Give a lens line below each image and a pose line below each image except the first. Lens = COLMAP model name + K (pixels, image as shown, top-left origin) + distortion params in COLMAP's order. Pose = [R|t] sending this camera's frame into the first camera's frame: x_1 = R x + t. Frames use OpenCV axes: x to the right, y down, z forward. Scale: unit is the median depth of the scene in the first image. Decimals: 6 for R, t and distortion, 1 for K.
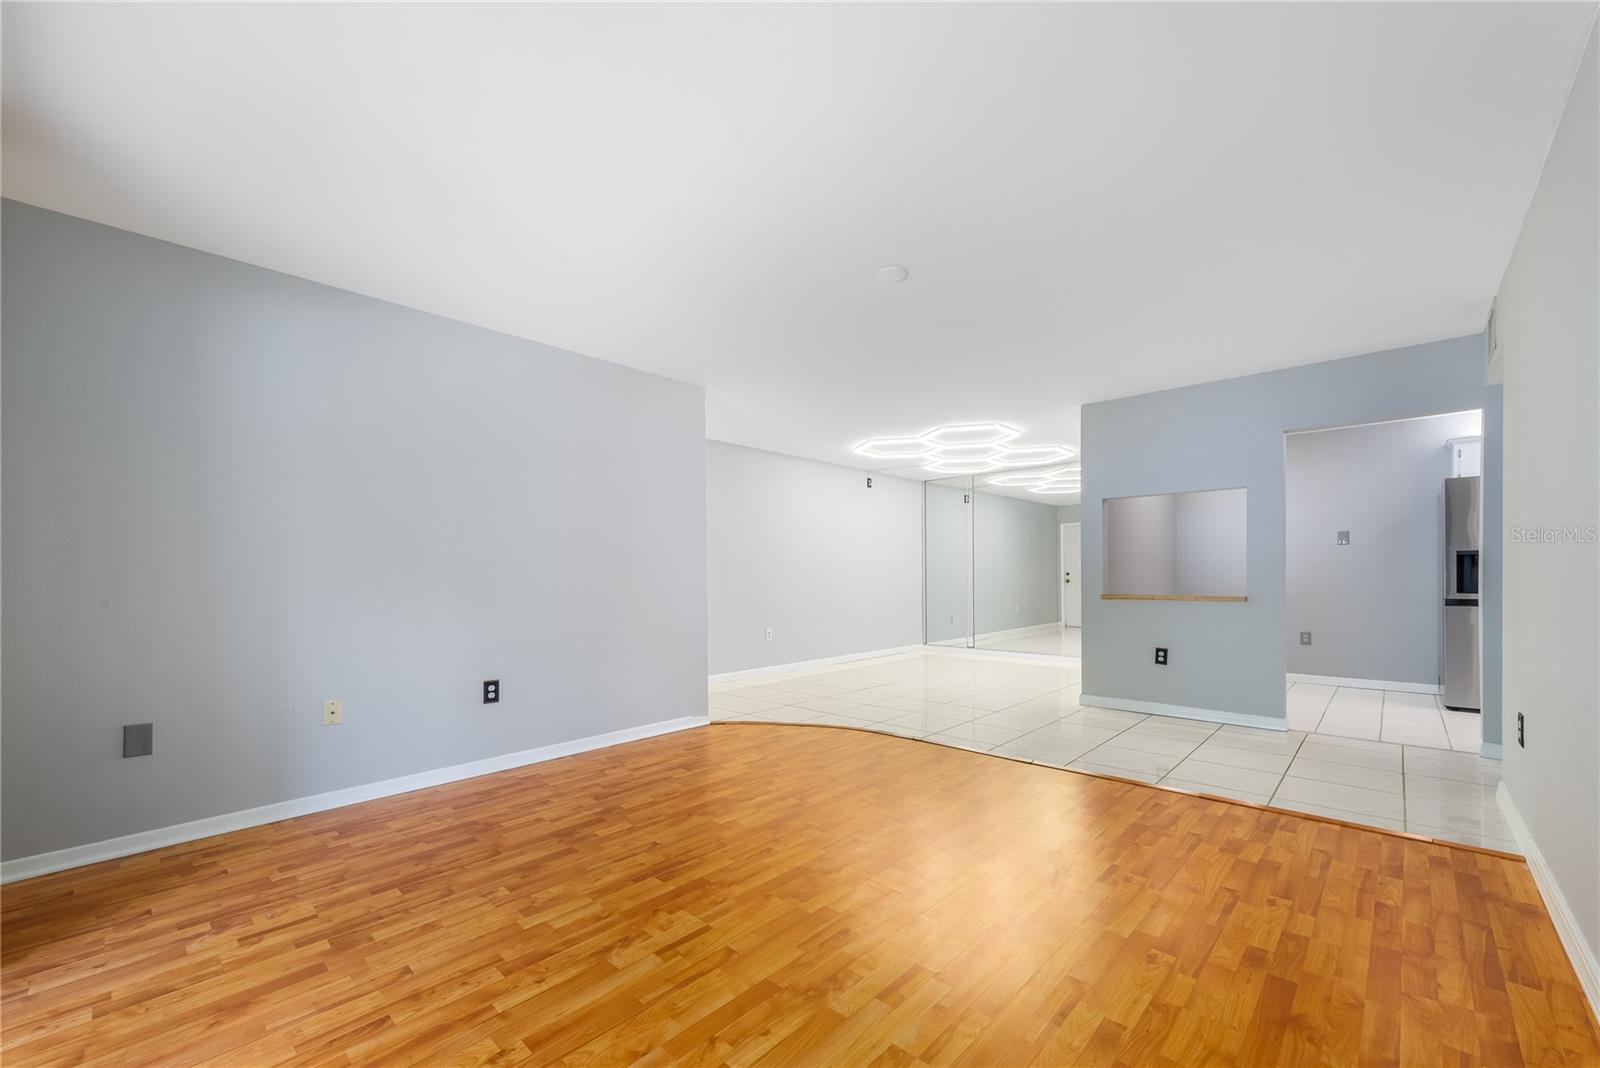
lens RADIAL K [[636.8, 0, 807.6], [0, 636.8, 583.9], [0, 0, 1]] dist [0.015606, -0.004193]
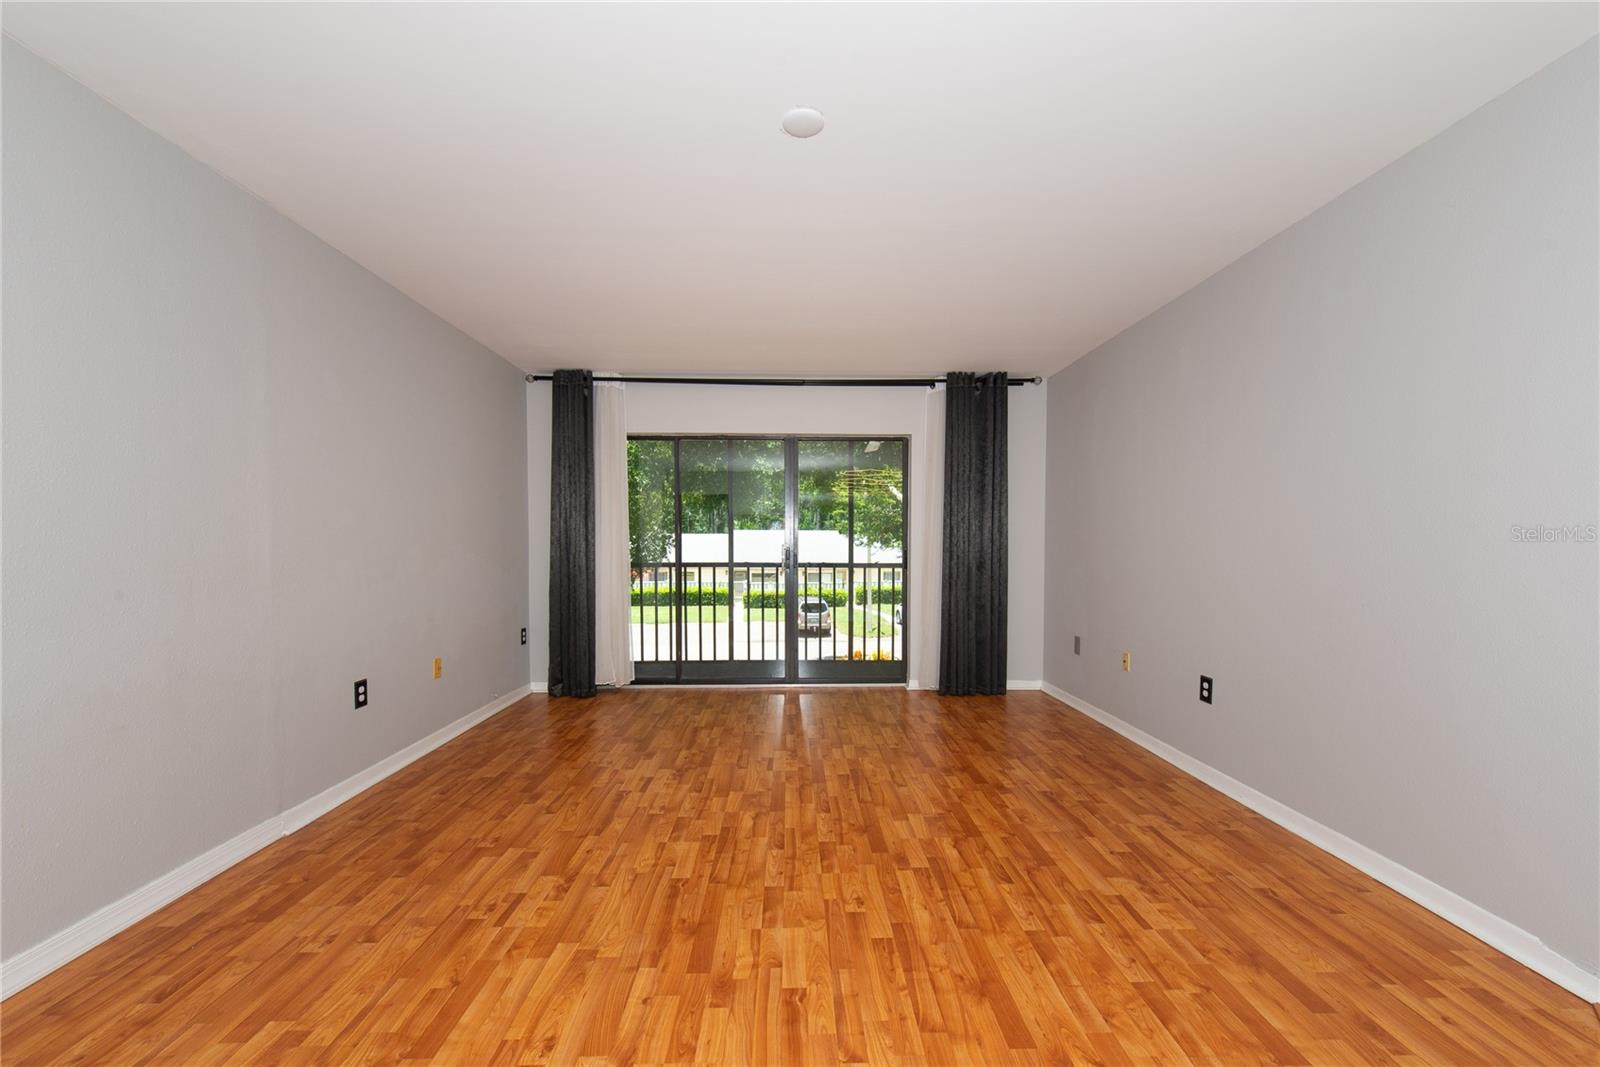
lens RADIAL K [[626.0, 0, 804.9], [0, 626.0, 560.9], [0, 0, 1]] dist [0.015621, -0.003767]
pose [[-0.714981, 0.026030, -0.698660, 0.672655], [-0.003621, 0.999155, 0.040931, -0.056102], [0.699135, 0.031795, -0.714282, 1.640260]]
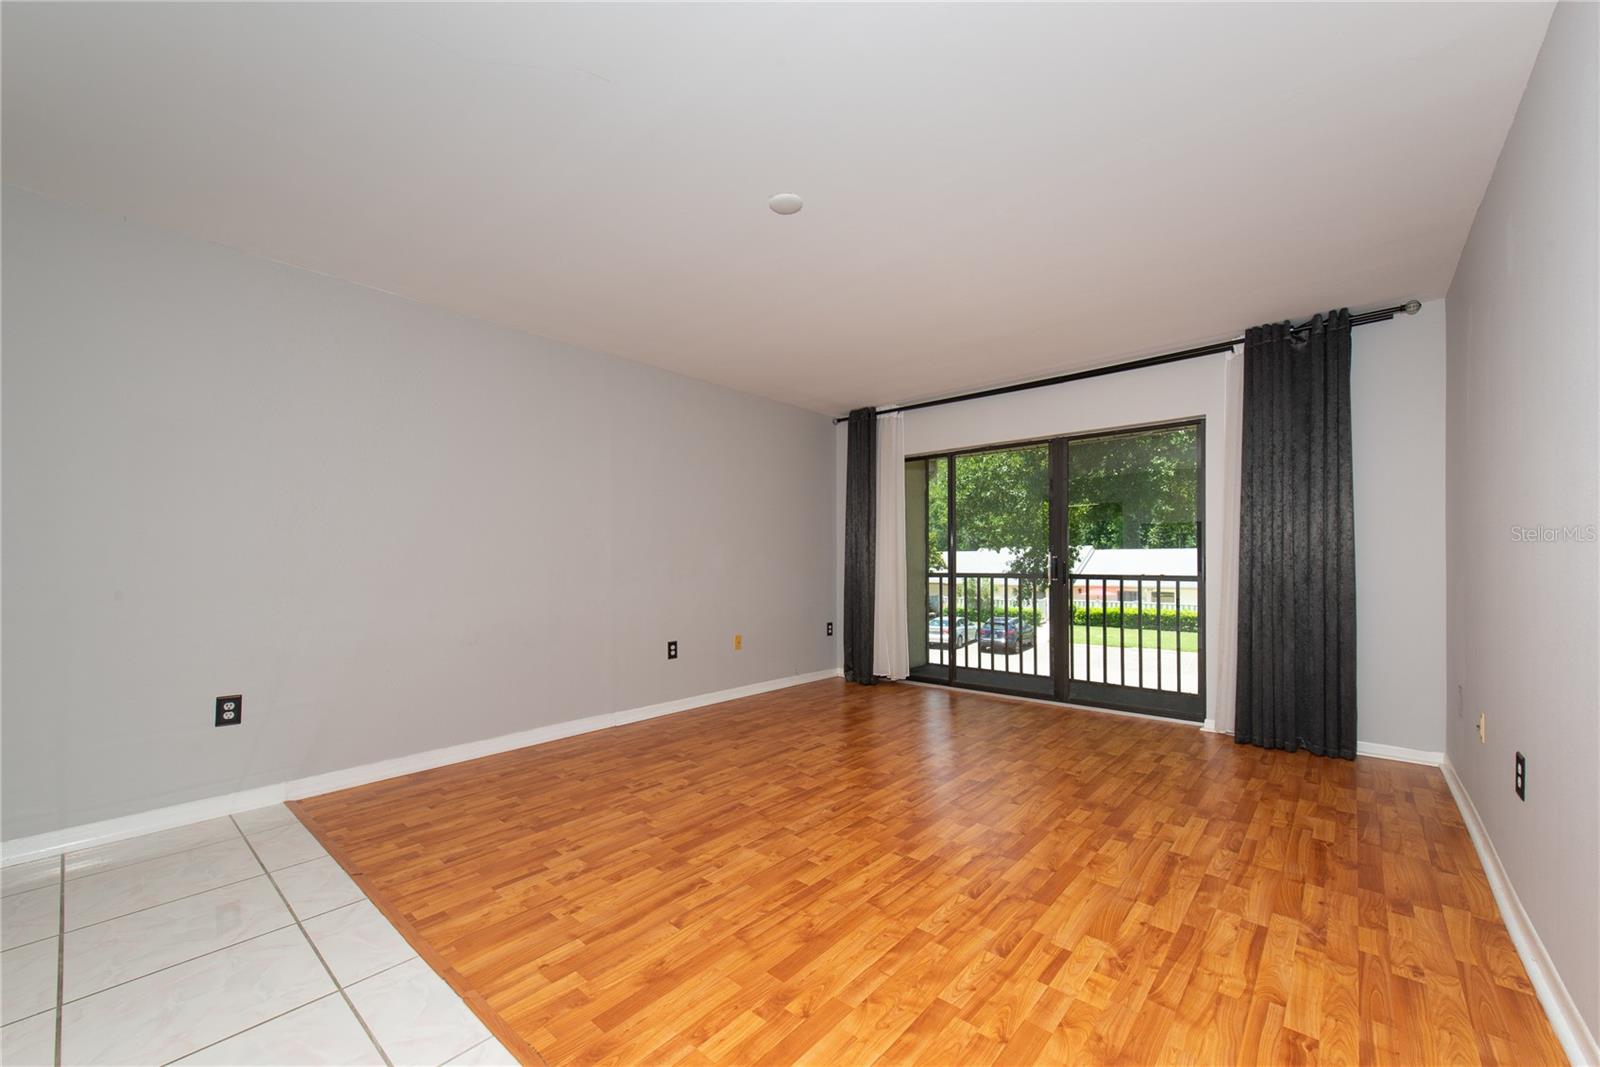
lens RADIAL K [[626.0, 0, 804.9], [0, 626.0, 560.9], [0, 0, 1]] dist [0.015621, -0.003767]
pose [[-0.999459, 0.009924, -0.031357, 0.152666], [0.009640, 0.999911, 0.009196, -0.027272], [0.031445, 0.008889, -0.999466, 2.011815]]
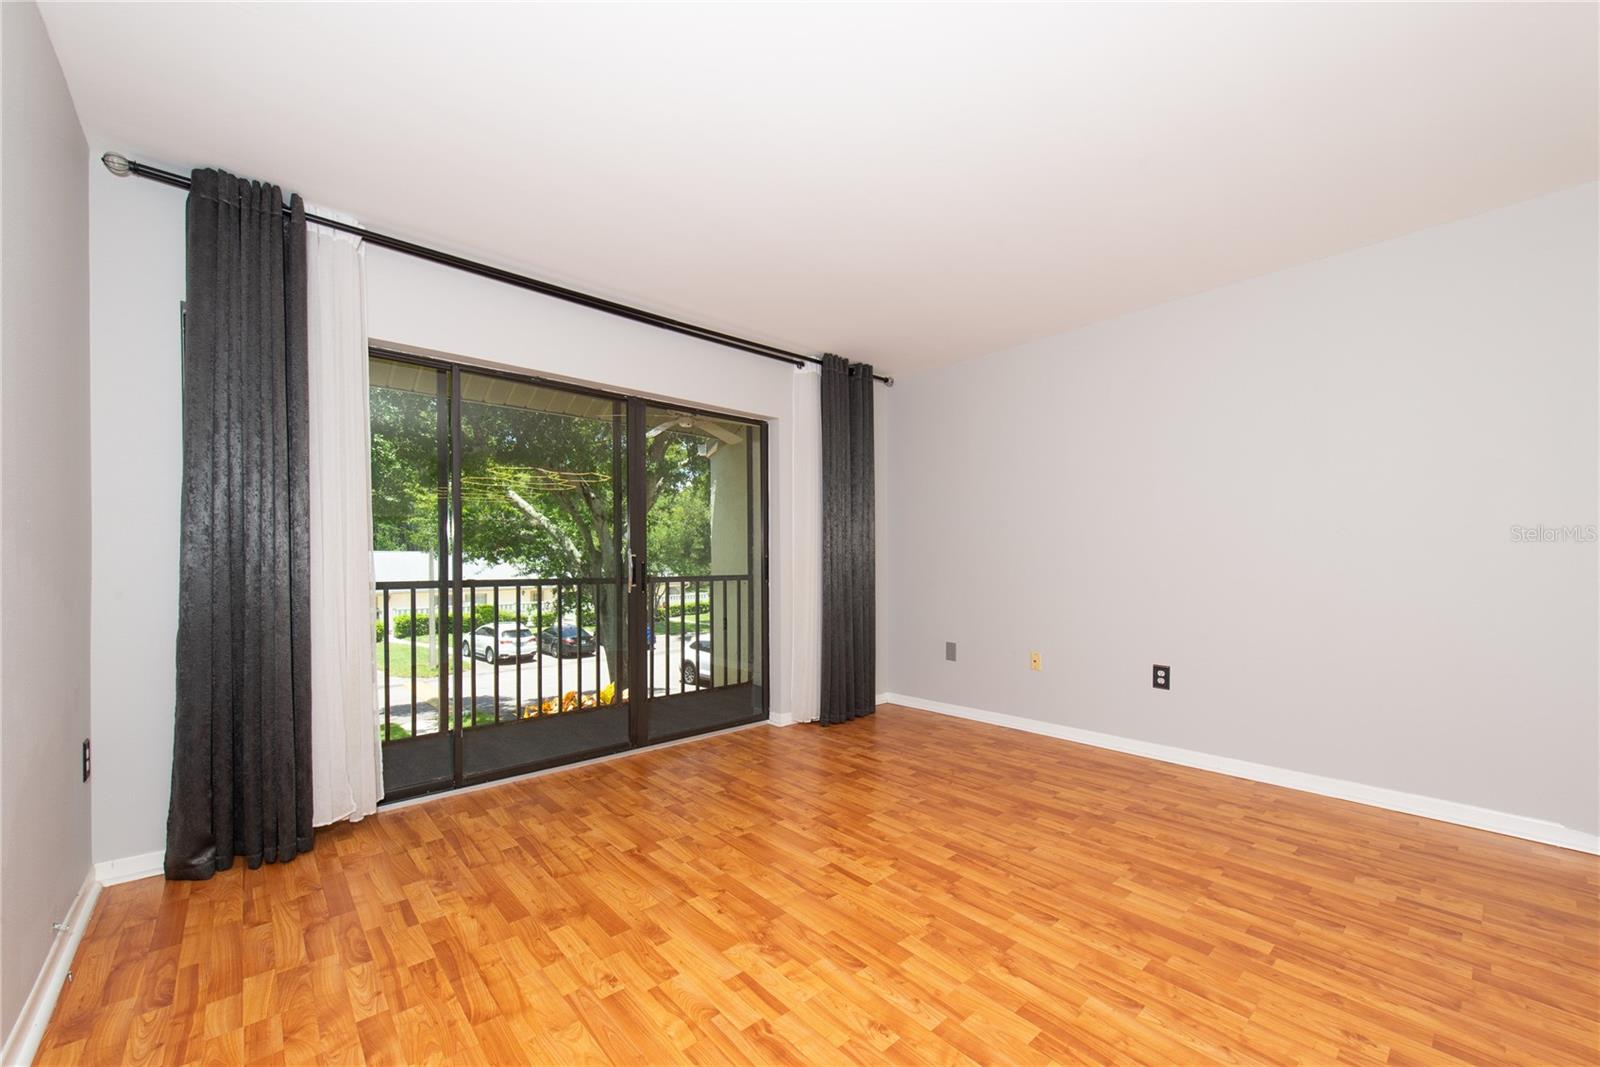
lens RADIAL K [[626.0, 0, 804.9], [0, 626.0, 560.9], [0, 0, 1]] dist [0.015621, -0.003767]
pose [[-0.093683, 0.006486, -0.995581, 0.678033], [-0.006758, 0.999952, 0.007150, -0.014848], [0.995579, 0.007398, -0.093635, 0.732232]]
